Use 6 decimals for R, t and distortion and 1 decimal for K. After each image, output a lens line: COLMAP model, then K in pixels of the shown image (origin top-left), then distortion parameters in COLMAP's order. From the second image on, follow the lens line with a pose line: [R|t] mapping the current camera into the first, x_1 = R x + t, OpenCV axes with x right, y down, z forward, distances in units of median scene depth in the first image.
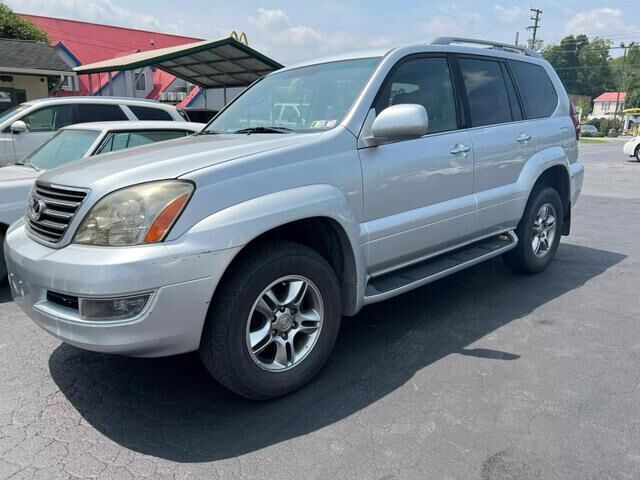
lens RADIAL K [[461.0, 0, 320.0], [0, 461.0, 240.0], [0, 0, 1]] dist [0.029284, 0.001099]
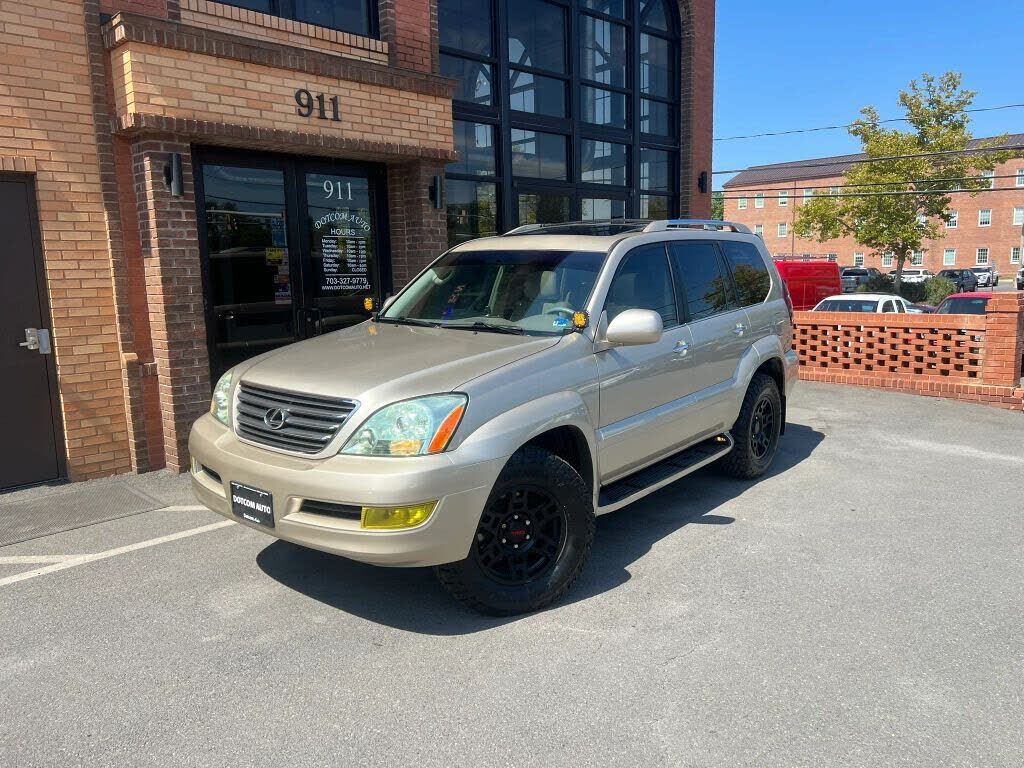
lens RADIAL K [[728.2, 0, 514.8], [0, 728.2, 400.8], [0, 0, 1]] dist [0.000405, -0.000274]
pose [[0.988142, 0.002511, 0.153521, -0.344474], [0.004409, 0.998990, -0.044714, -0.031597], [-0.153478, 0.044861, 0.987133, -0.533260]]
